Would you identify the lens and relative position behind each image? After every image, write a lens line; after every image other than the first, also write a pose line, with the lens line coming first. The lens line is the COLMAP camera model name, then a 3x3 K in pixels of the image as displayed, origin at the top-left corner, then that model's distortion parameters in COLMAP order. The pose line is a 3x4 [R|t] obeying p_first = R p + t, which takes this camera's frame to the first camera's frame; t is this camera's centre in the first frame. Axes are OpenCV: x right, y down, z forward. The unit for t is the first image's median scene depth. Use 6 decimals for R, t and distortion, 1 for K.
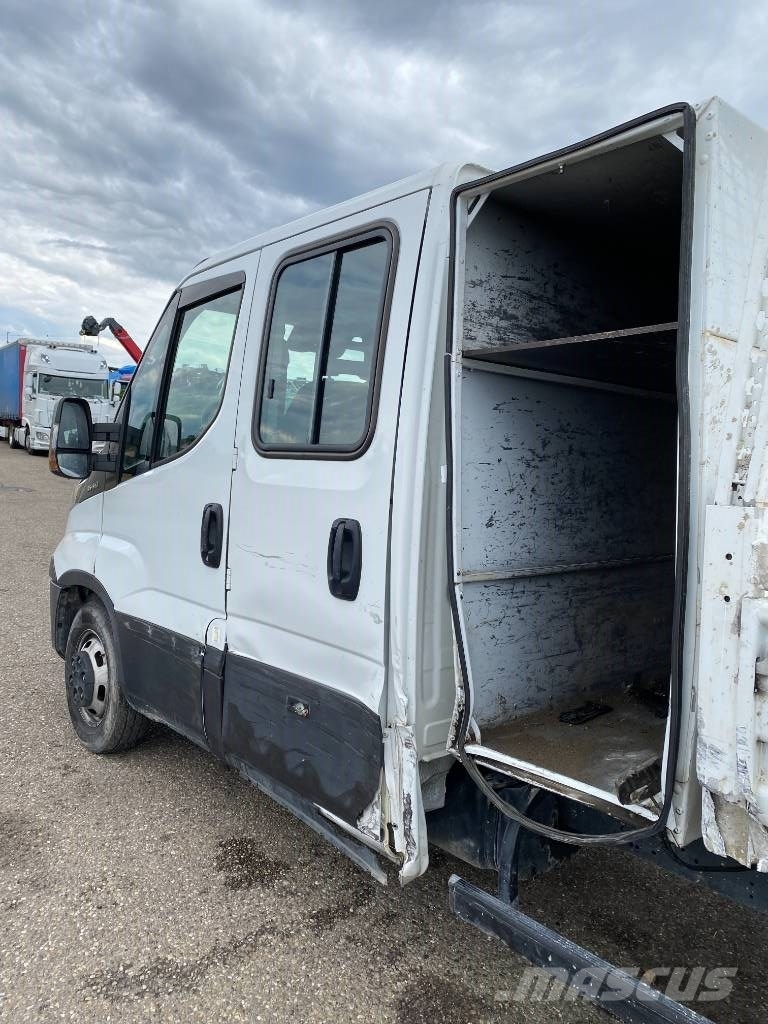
lens RADIAL K [[764.9, 0, 379.9], [0, 764.9, 507.9], [0, 0, 1]] dist [0.059858, -0.084002]
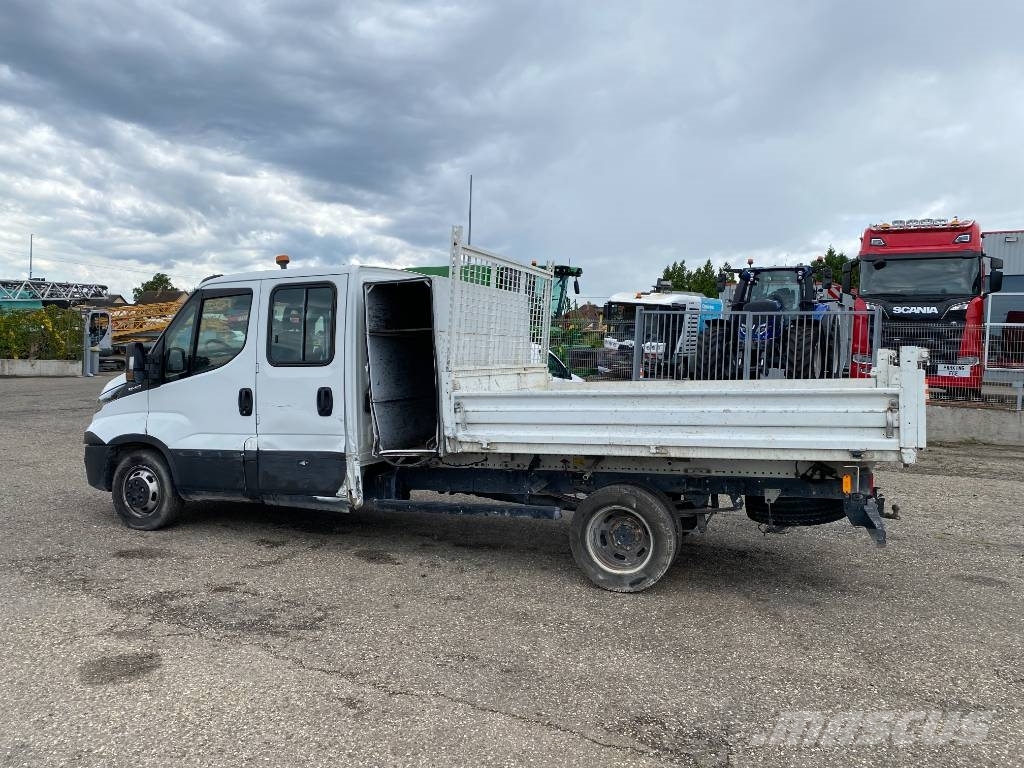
lens RADIAL K [[760.5, 0, 510.4], [0, 760.5, 370.7], [0, 0, 1]] dist [0.068685, -0.087679]
pose [[0.879576, -0.062993, 0.471569, -0.775499], [0.078718, 0.996803, -0.013671, 0.047347], [-0.469200, 0.049146, 0.881723, -1.826923]]
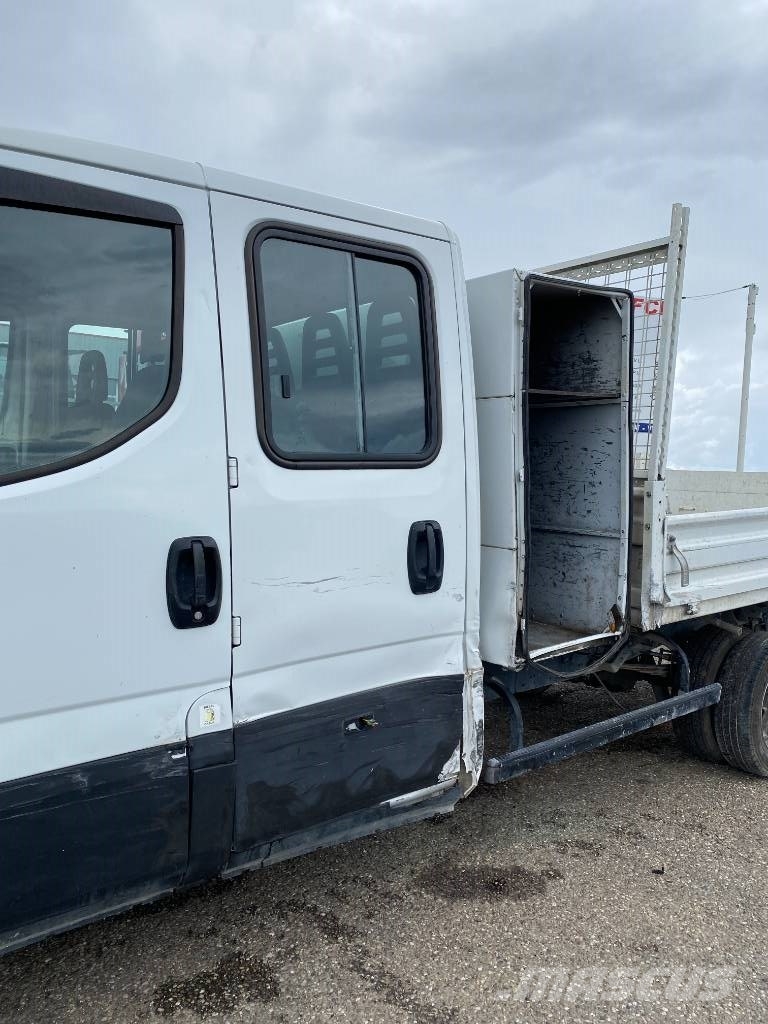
lens RADIAL K [[764.9, 0, 379.9], [0, 764.9, 507.9], [0, 0, 1]] dist [0.059858, -0.084002]
pose [[0.067794, -0.111357, 0.991465, -1.168630], [0.049931, 0.992885, 0.108102, -0.130339], [-0.996449, 0.042176, 0.072872, 1.004491]]
